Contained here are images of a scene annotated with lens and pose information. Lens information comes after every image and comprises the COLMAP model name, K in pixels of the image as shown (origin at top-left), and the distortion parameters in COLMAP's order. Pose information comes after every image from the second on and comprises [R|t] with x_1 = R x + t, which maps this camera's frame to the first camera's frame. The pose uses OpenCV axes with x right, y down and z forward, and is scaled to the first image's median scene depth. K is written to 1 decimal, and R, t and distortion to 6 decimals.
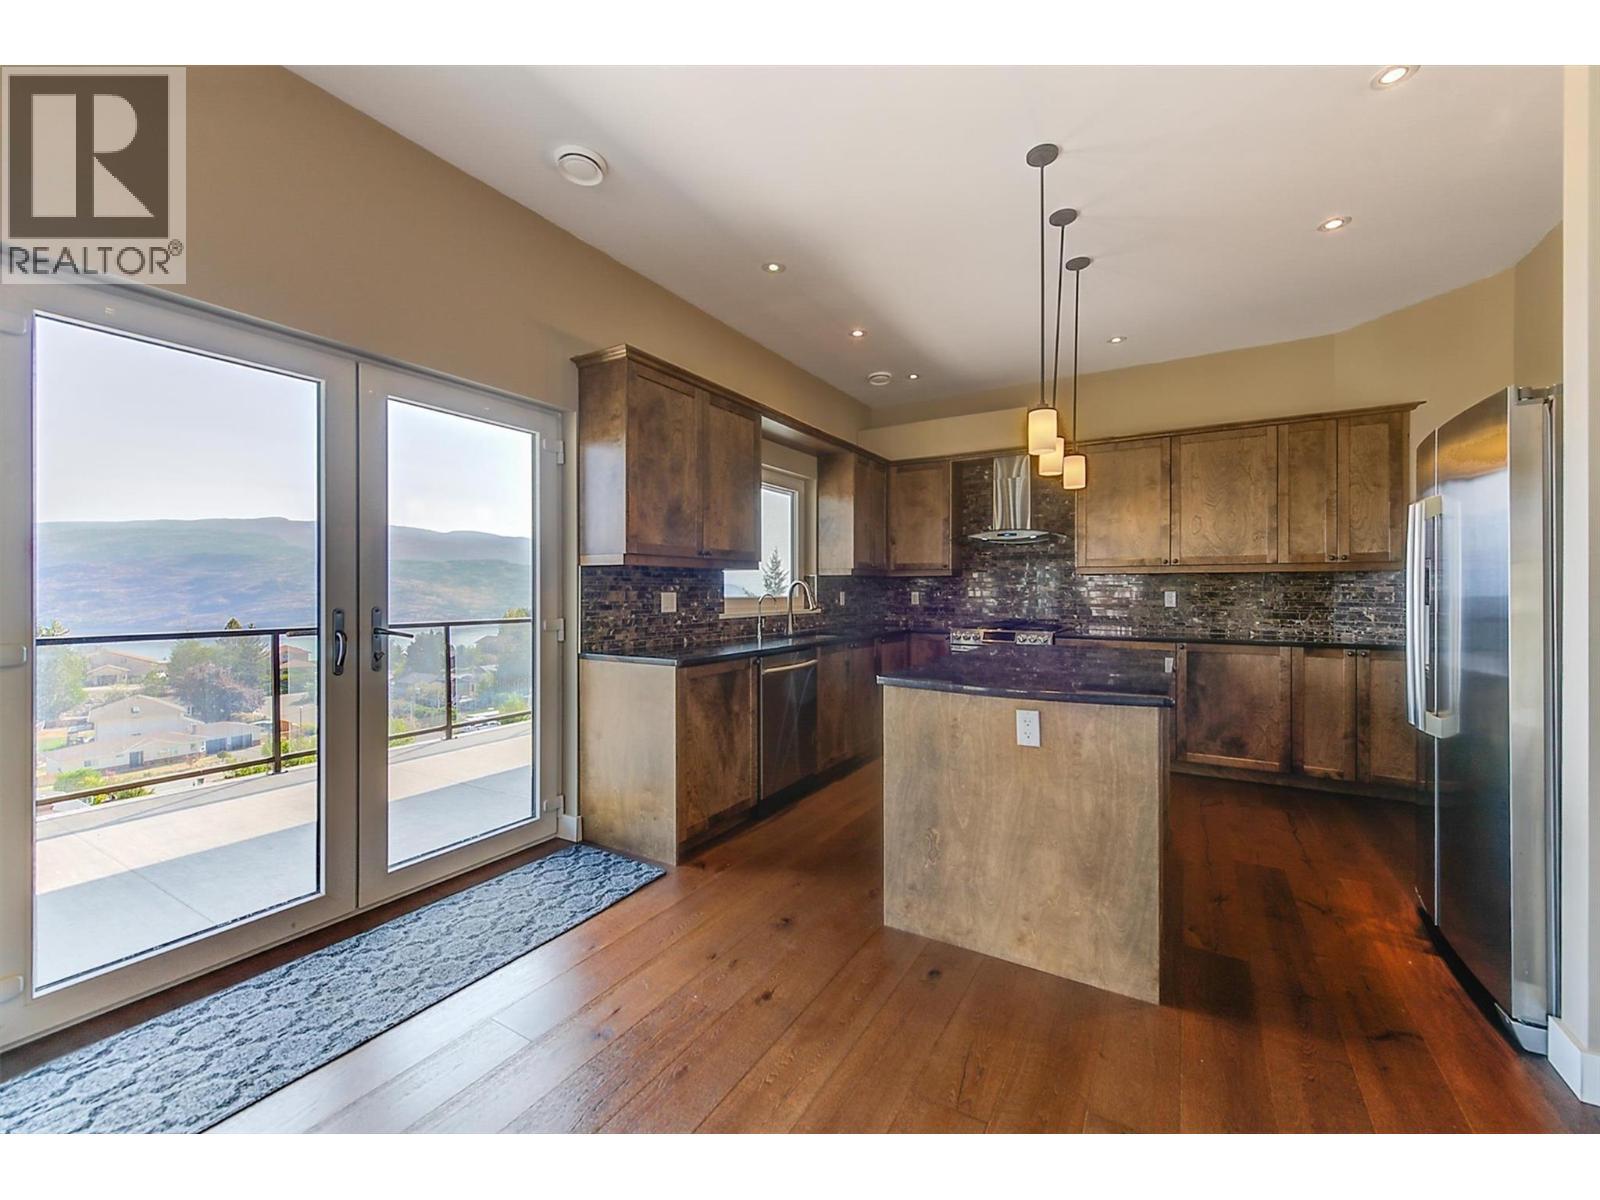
lens RADIAL K [[629.2, 0, 814.8], [0, 629.2, 593.9], [0, 0, 1]] dist [-0.001315, -0.000495]
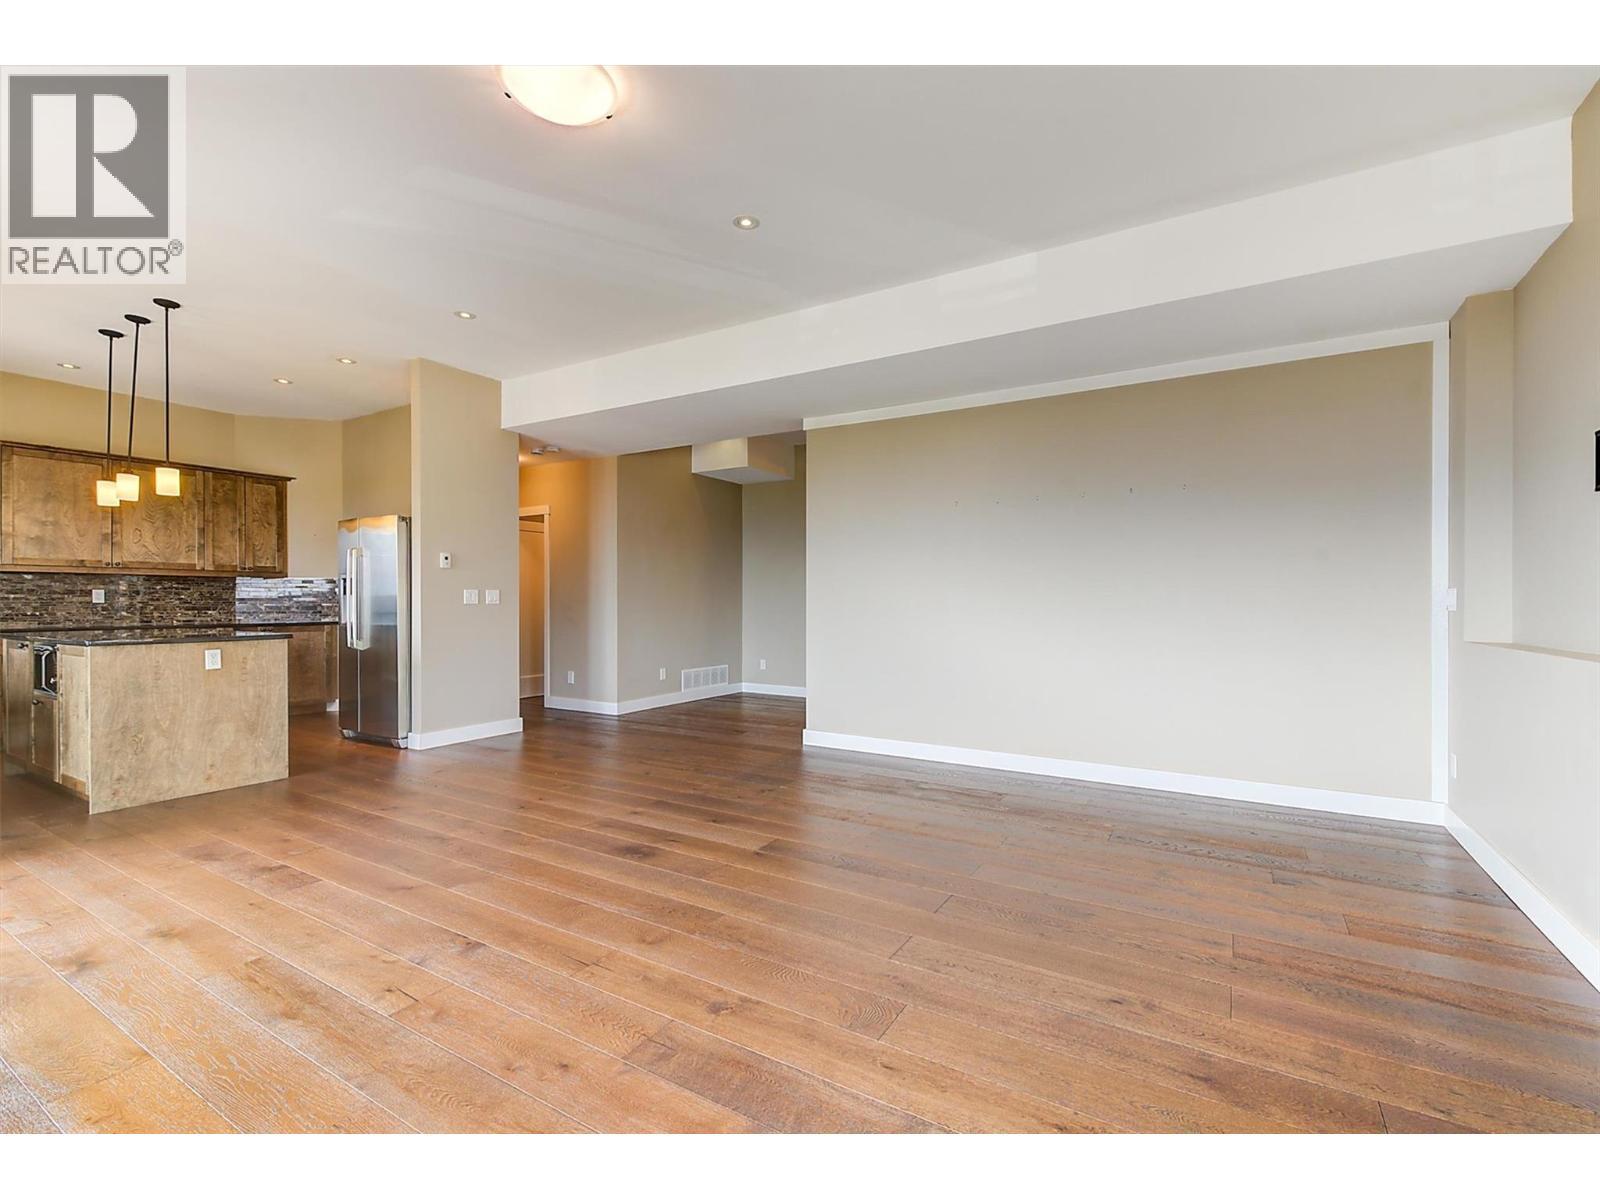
lens RADIAL K [[704.2, 0, 838.9], [0, 704.2, 604.2], [0, 0, 1]] dist [0.000857, 0.000160]
pose [[-0.017128, -0.003767, 0.999846, -0.826640], [0.003330, 0.999987, 0.003825, 0.024959], [-0.999848, 0.003395, -0.017115, -0.368530]]
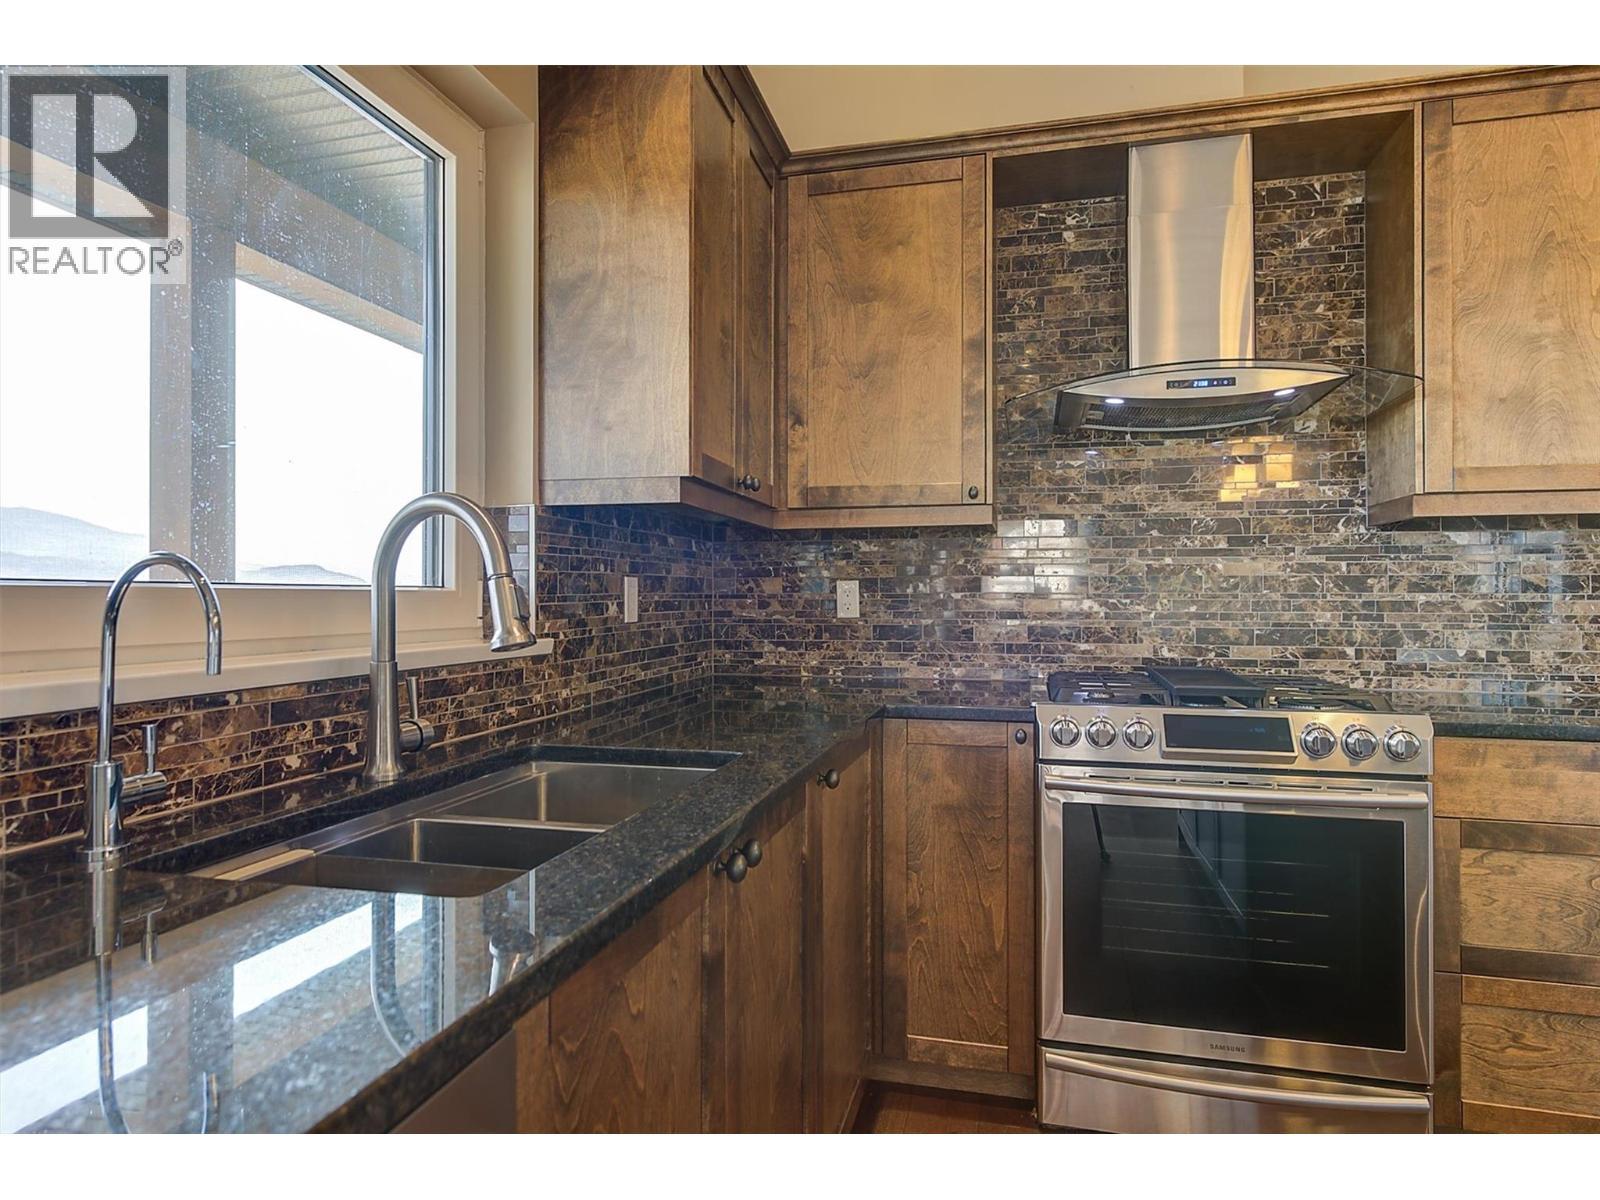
lens RADIAL K [[876.0, 0, 798.4], [0, 876.0, 595.9], [0, 0, 1]] dist [-0.002036, -0.000883]
pose [[0.960892, -0.000115, 0.276925, 0.008008], [0.002483, 0.999963, -0.008200, 0.011372], [-0.276914, 0.008566, 0.960857, 0.751888]]
